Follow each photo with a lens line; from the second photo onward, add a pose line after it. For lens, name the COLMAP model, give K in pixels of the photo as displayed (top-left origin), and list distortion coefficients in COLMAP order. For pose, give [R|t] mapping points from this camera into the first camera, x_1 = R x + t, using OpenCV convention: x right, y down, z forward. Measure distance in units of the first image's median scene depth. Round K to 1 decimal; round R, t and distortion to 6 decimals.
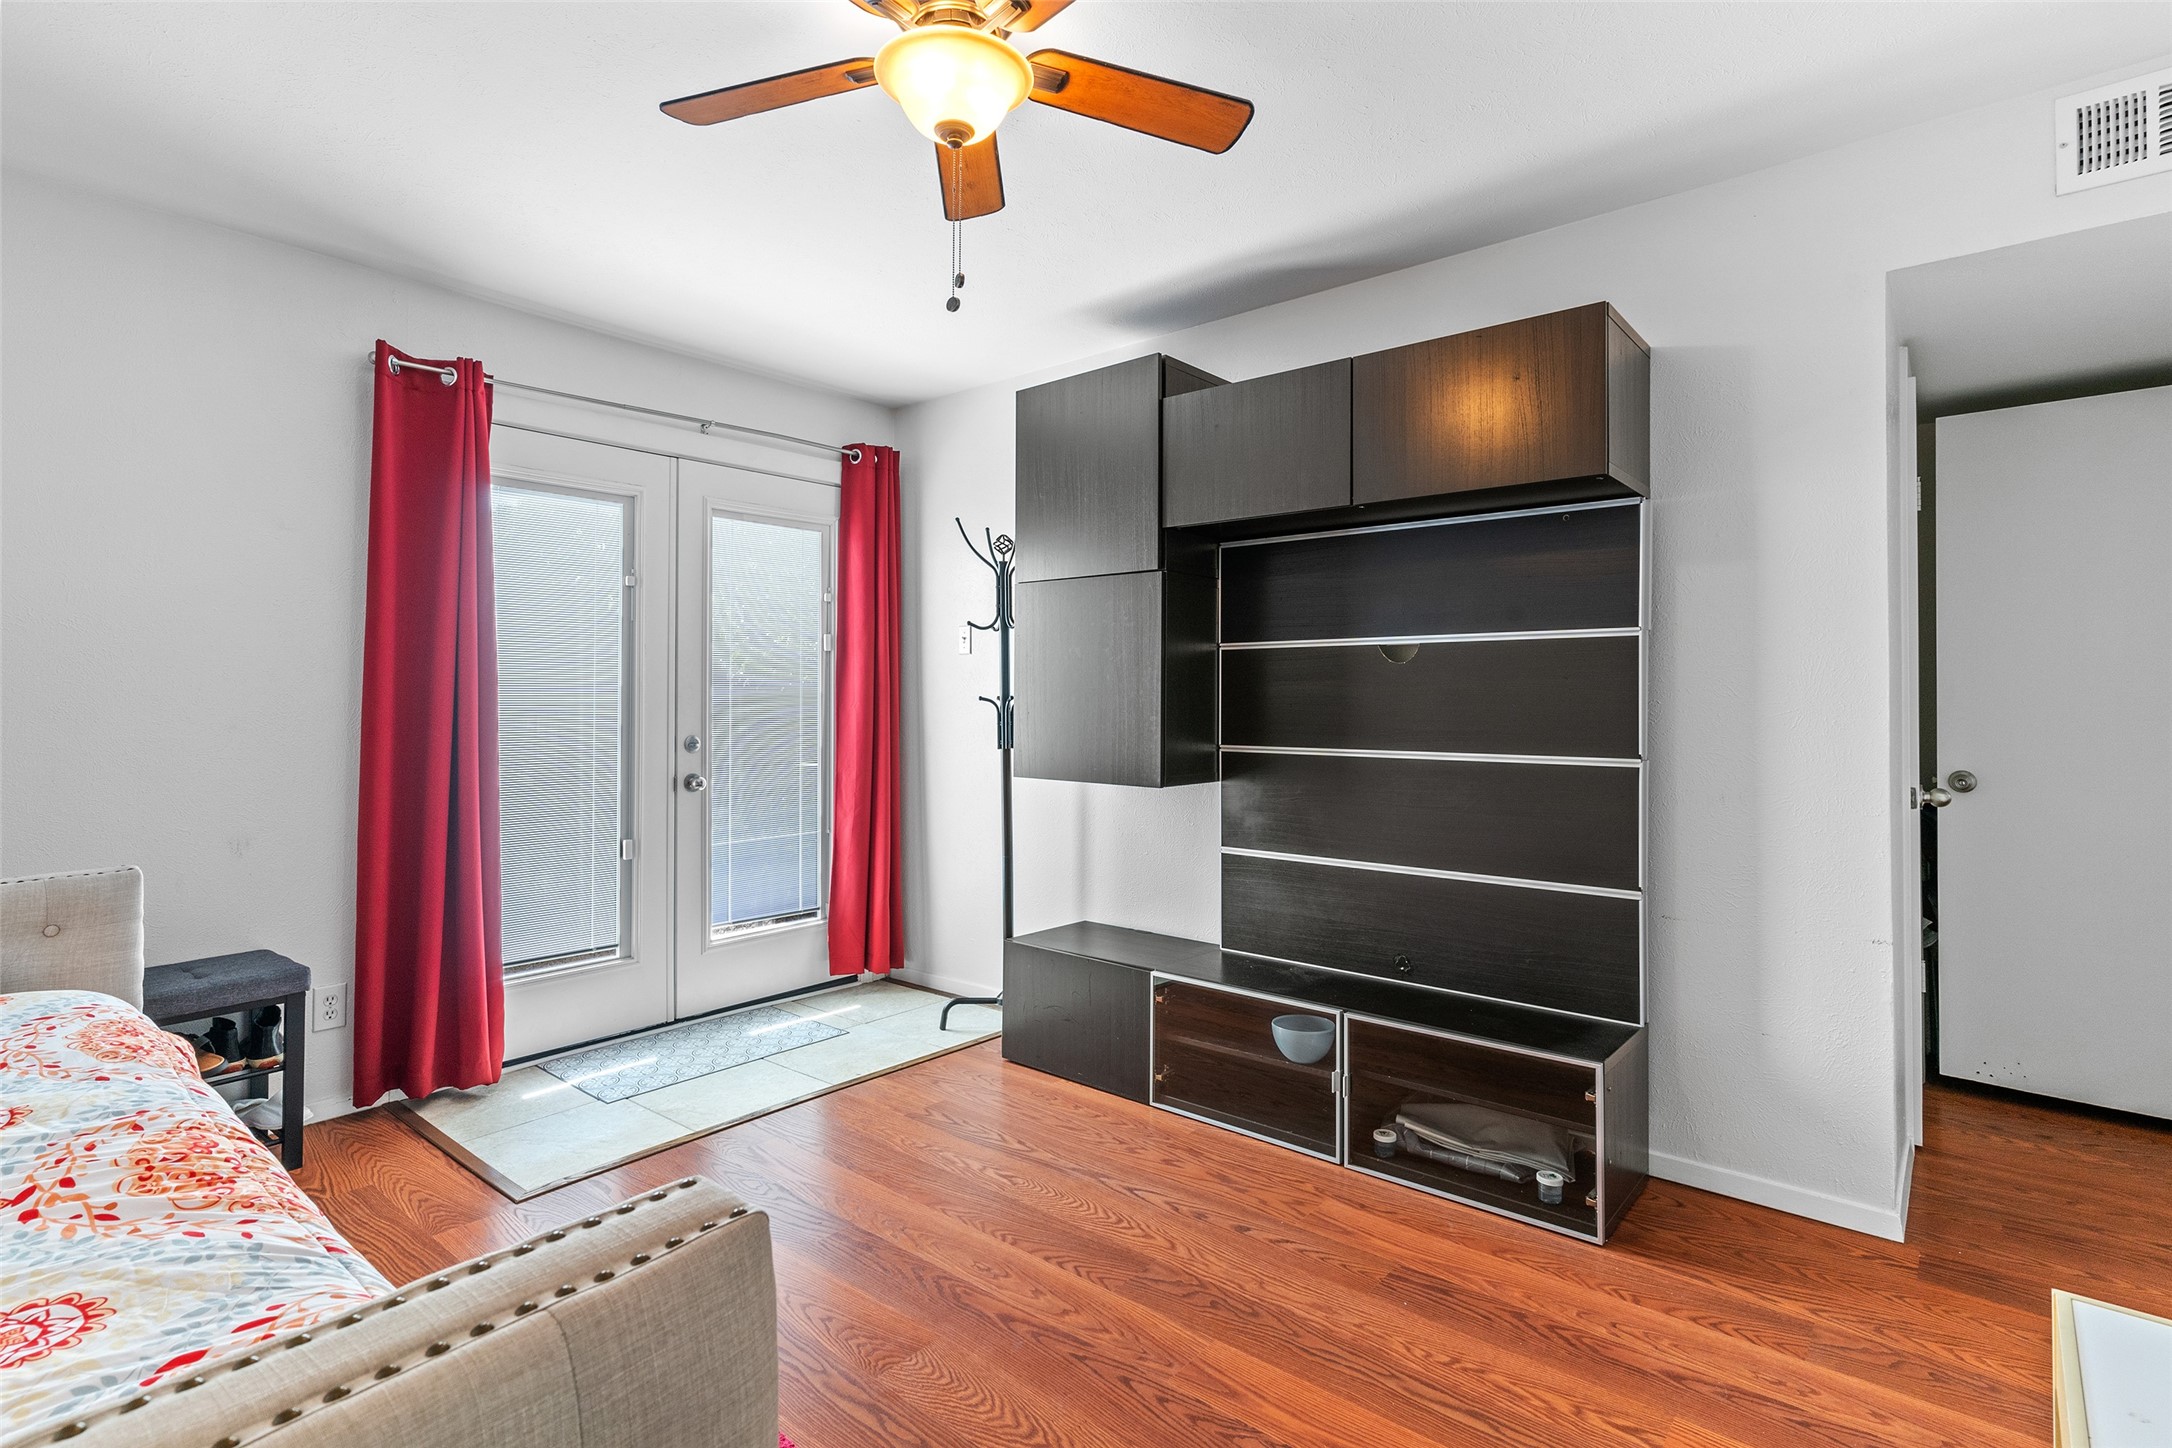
lens RADIAL K [[1053.7, 0, 1078.8], [0, 1053.7, 690.0], [0, 0, 1]] dist [0.005596, 0.000462]
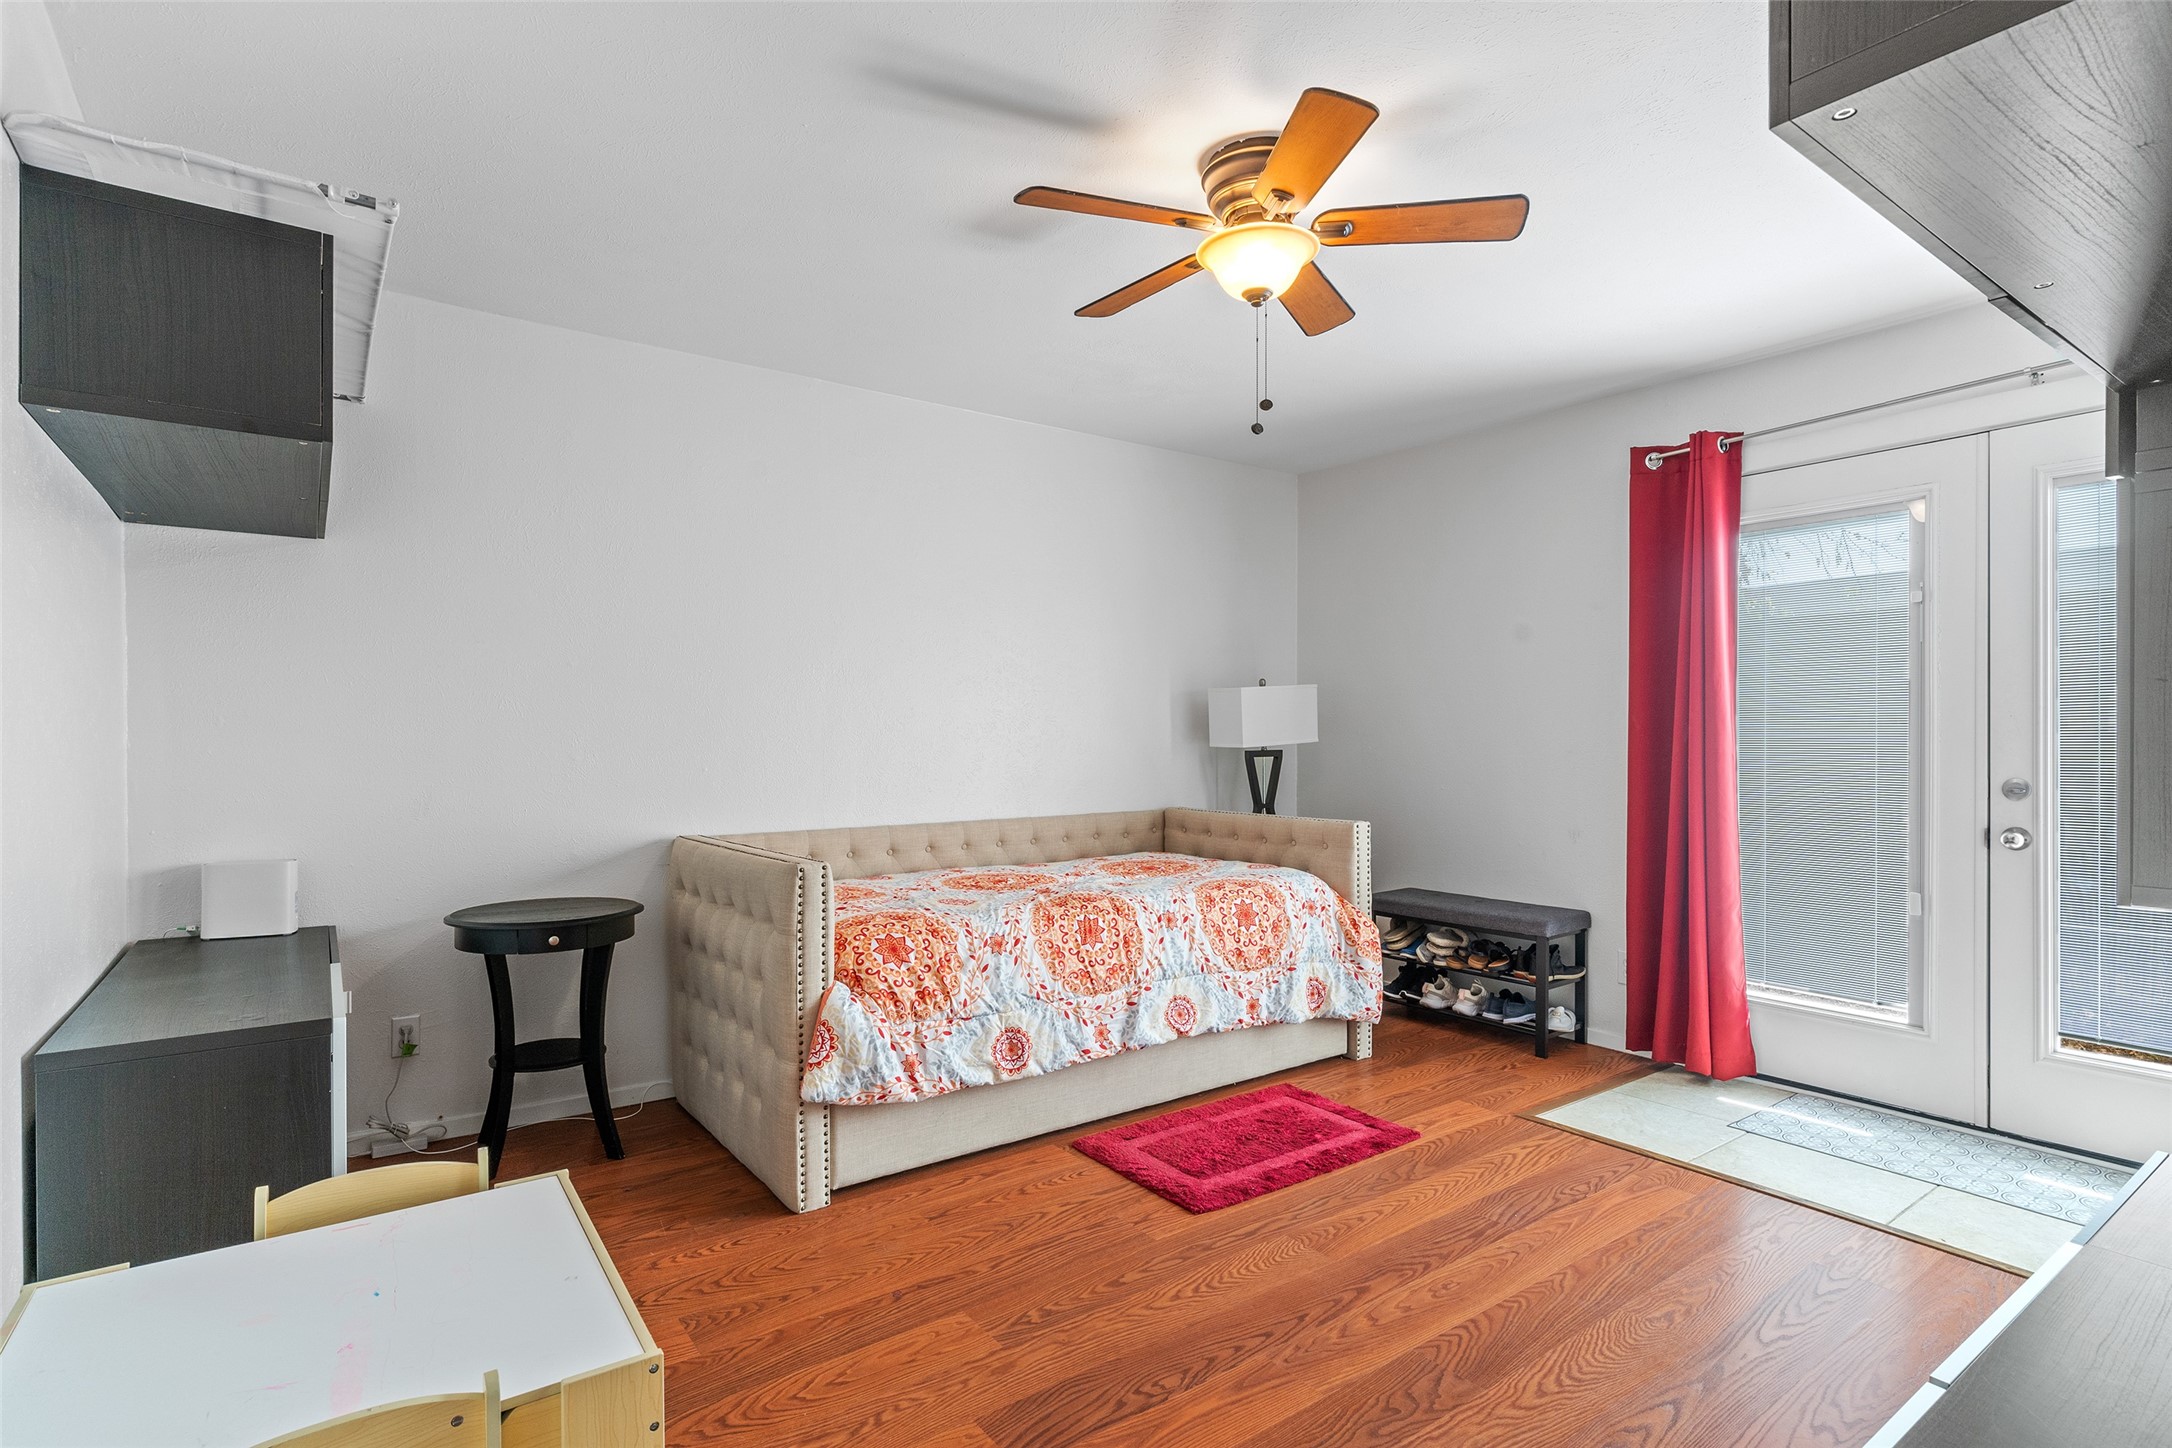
lens RADIAL K [[1076.1, 0, 1088.1], [0, 1076.1, 732.4], [0, 0, 1]] dist [-0.000302, 0.000681]
pose [[-0.248771, -0.003050, -0.968557, 0.665205], [0.011430, 0.999916, -0.006084, 0.007407], [0.968495, -0.012584, -0.248716, 0.609765]]
